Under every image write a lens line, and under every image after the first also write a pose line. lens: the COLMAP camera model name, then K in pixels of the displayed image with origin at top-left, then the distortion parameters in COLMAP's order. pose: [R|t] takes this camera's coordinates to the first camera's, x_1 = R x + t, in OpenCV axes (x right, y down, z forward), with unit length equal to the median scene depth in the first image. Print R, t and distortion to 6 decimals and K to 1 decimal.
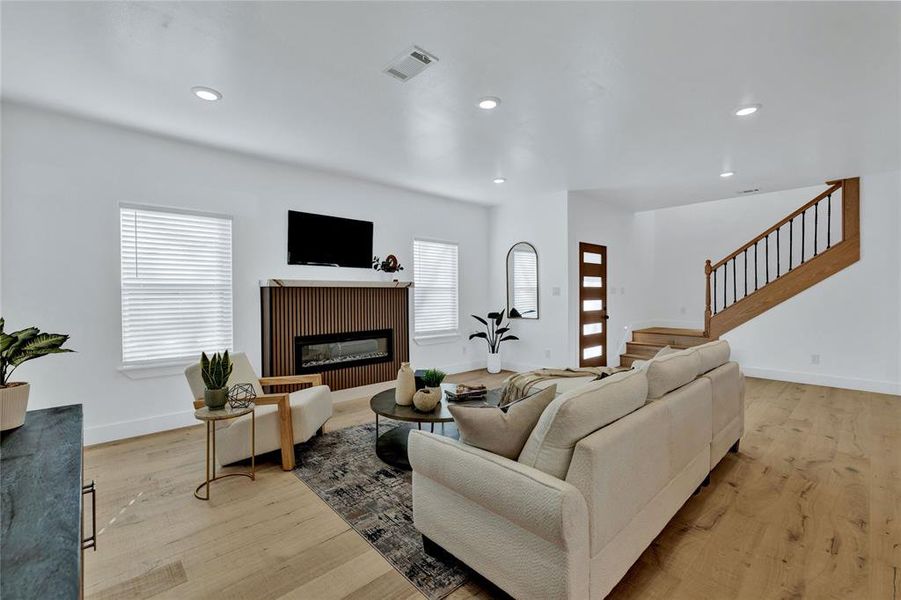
lens RADIAL K [[388.4, 0, 451.5], [0, 388.4, 296.0], [0, 0, 1]] dist [-0.001253, 0.000192]
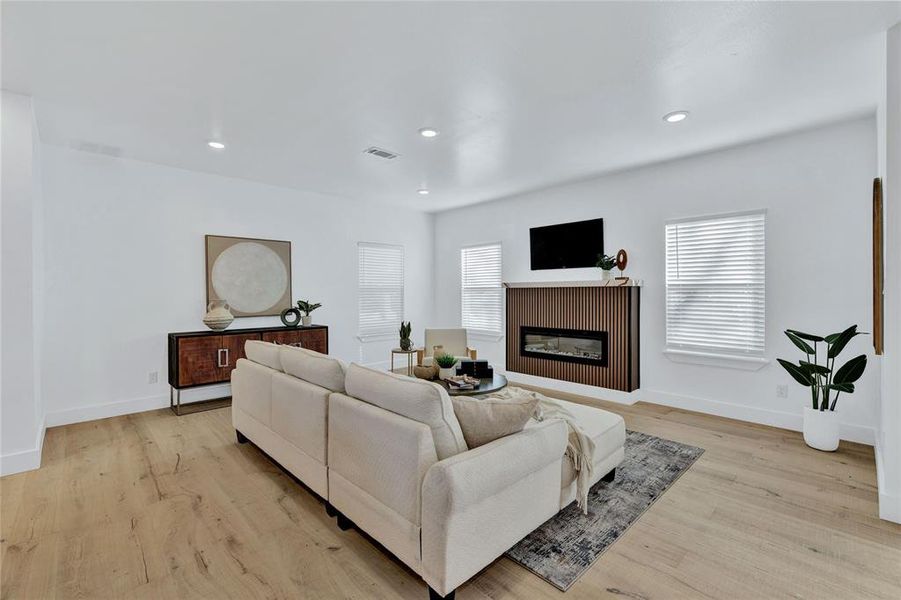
lens RADIAL K [[388.4, 0, 451.5], [0, 388.4, 296.0], [0, 0, 1]] dist [-0.001253, 0.000192]
pose [[0.024450, 0.014646, -0.999594, 0.754145], [-0.003390, 0.999888, 0.014567, -0.011776], [0.999695, 0.003033, 0.024497, 0.615239]]
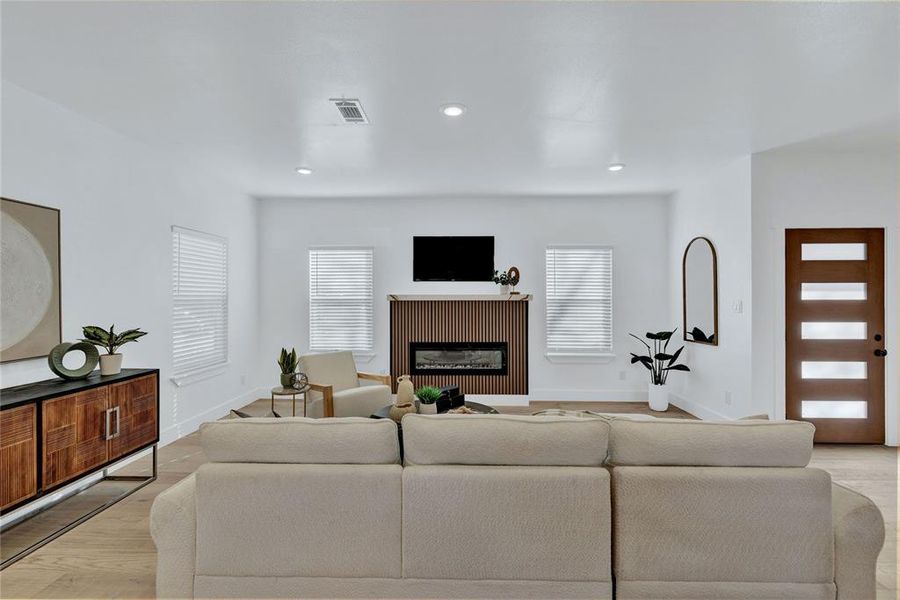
lens RADIAL K [[387.9, 0, 451.0], [0, 387.9, 296.0], [0, 0, 1]] dist [-0.001253, 0.000192]
pose [[0.713065, 0.000444, -0.701098, 0.439595], [-0.008069, 0.999939, -0.007574, -0.024592], [0.701052, 0.011058, 0.713025, 0.197144]]
